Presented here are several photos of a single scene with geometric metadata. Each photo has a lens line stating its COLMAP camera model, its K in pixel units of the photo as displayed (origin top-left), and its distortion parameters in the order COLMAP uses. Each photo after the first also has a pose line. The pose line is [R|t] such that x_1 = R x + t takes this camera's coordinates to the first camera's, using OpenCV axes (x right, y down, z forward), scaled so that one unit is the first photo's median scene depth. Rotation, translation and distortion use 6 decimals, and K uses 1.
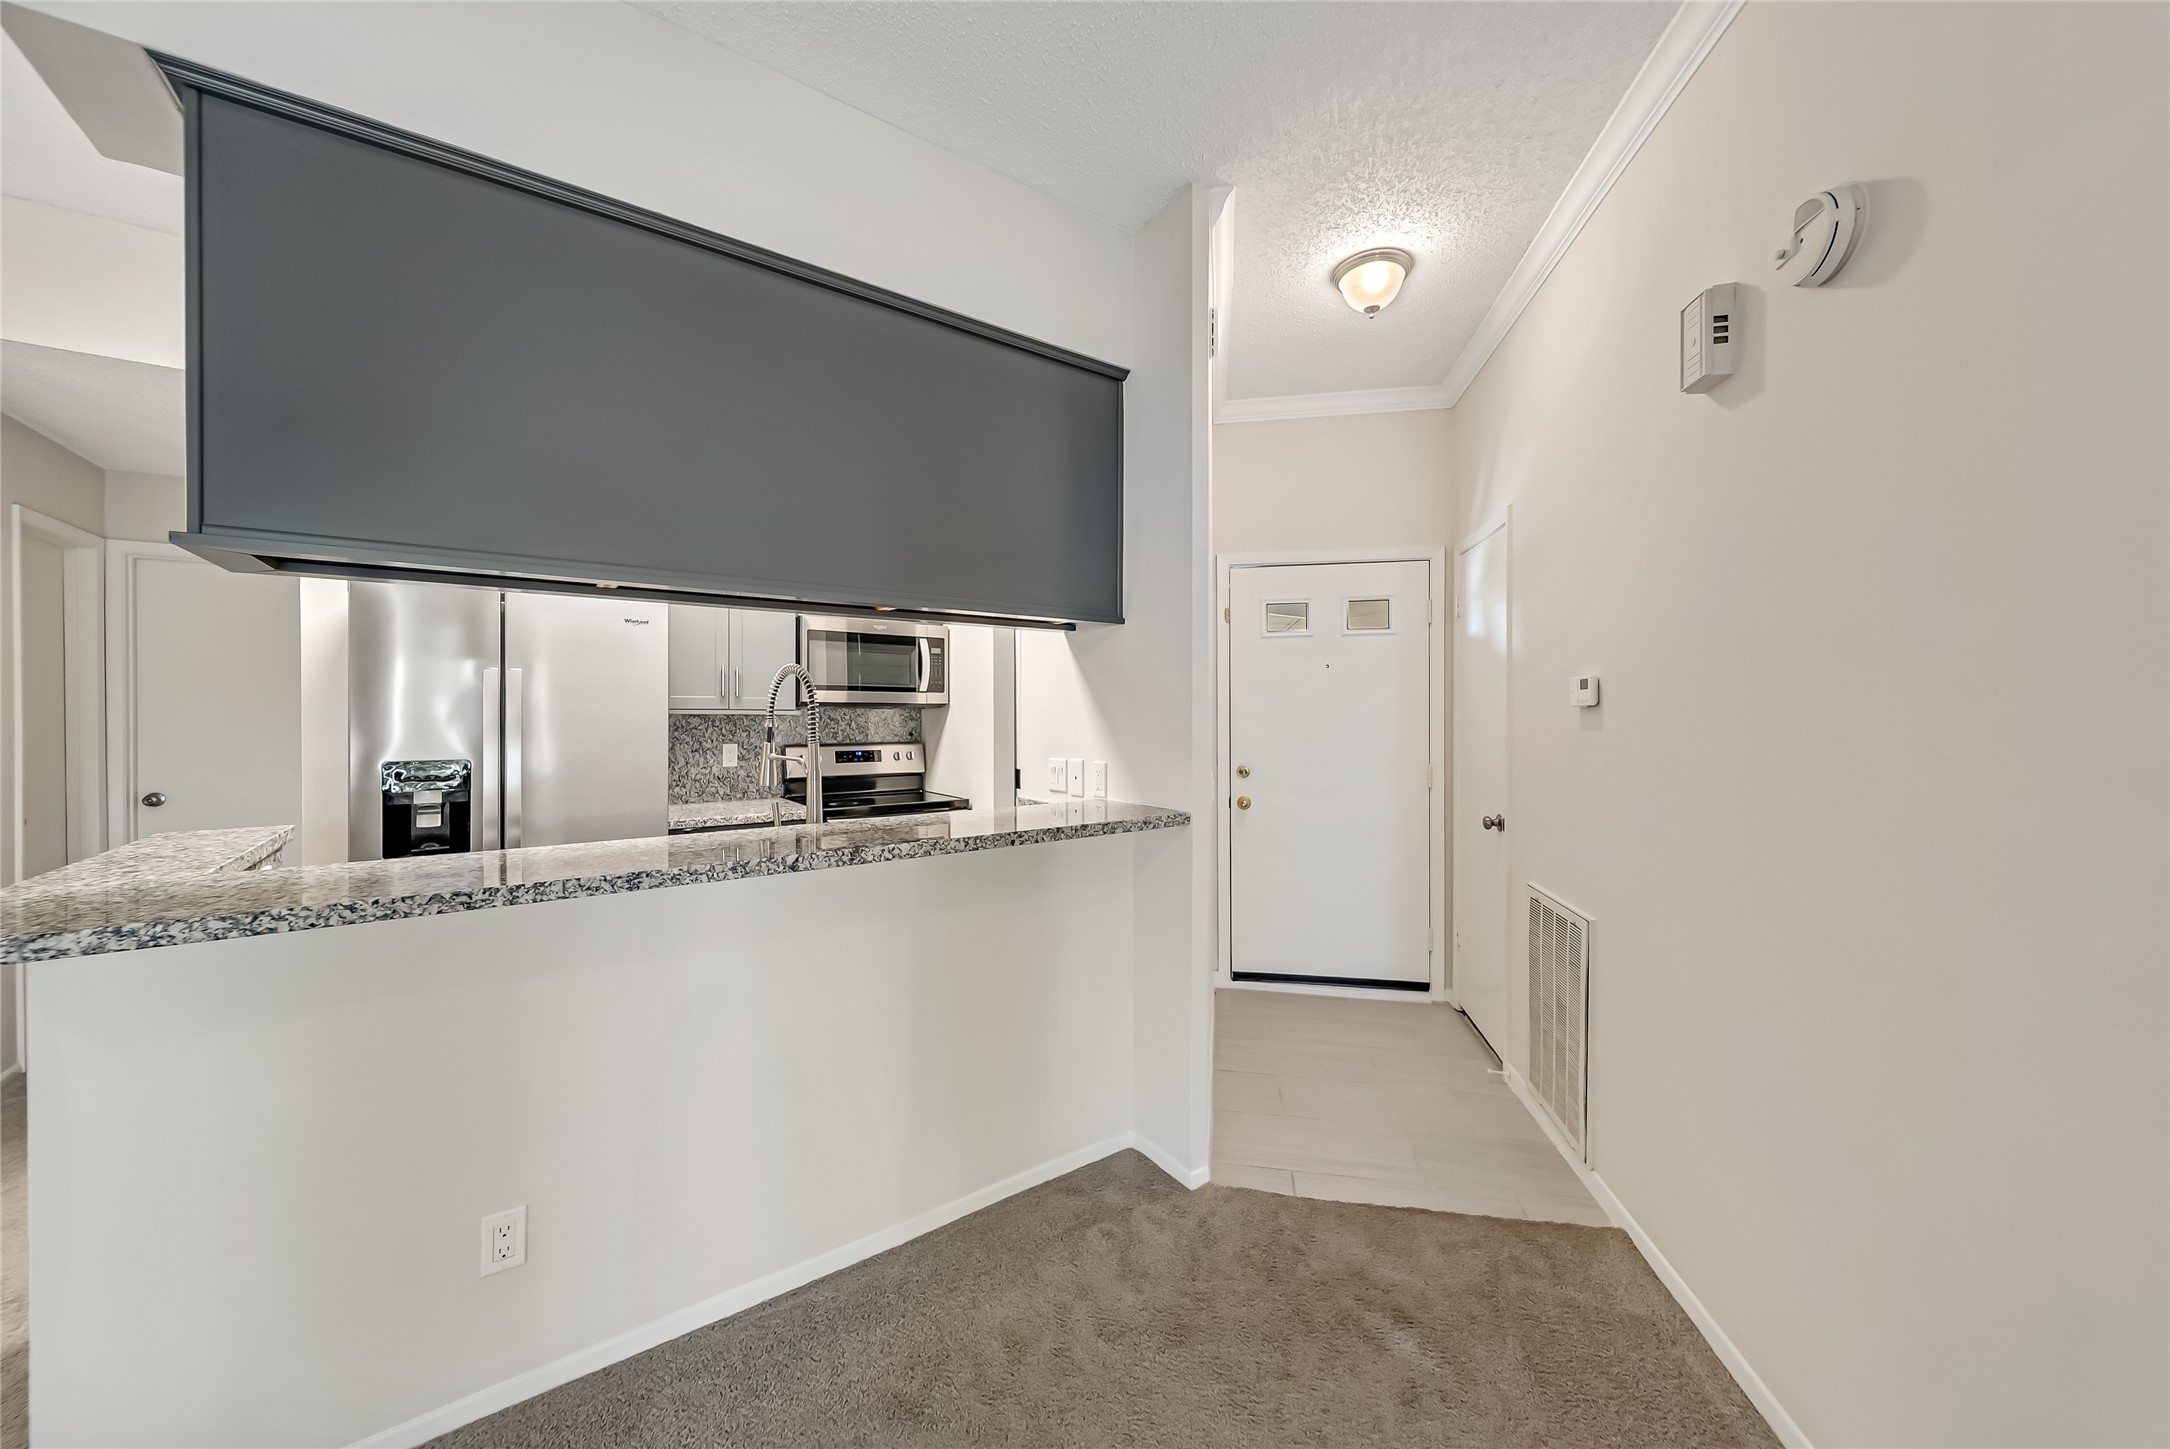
lens RADIAL K [[781.0, 0, 1098.5], [0, 781.0, 717.1], [0, 0, 1]] dist [0.001605, -0.000017]
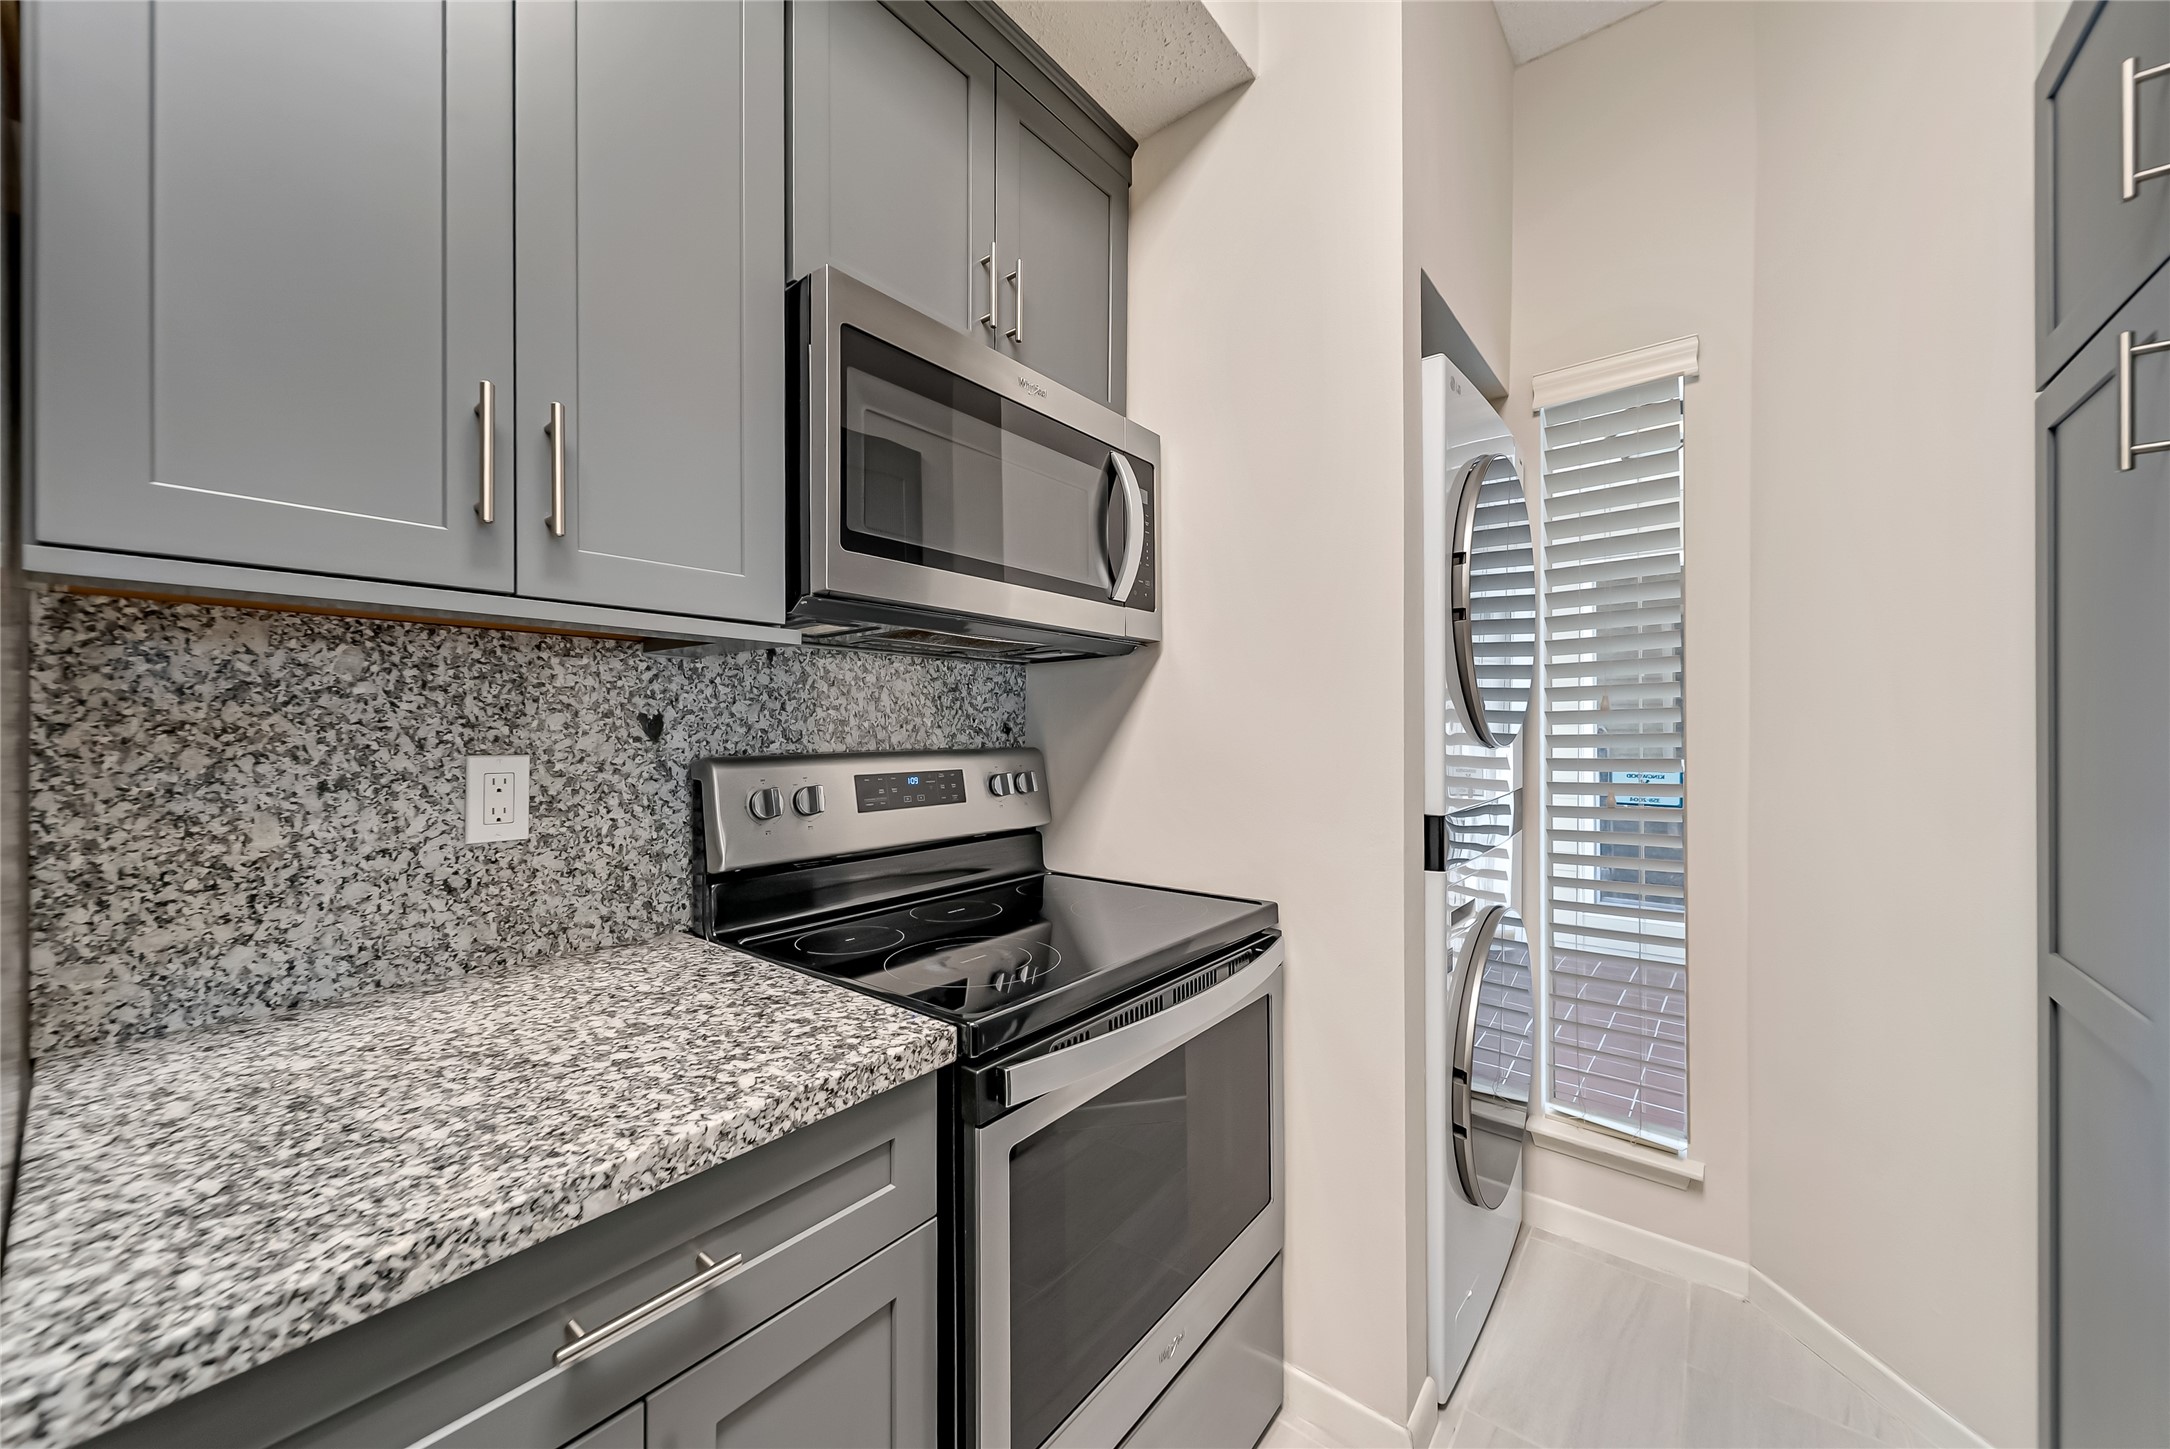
lens RADIAL K [[781.0, 0, 1070.5], [0, 781.0, 732.3], [0, 0, 1]] dist [0.001605, -0.000017]
pose [[0.969548, -0.004001, 0.244868, -0.345827], [0.005198, 0.999978, -0.004240, 0.028244], [-0.244845, 0.005384, 0.969547, 0.690336]]
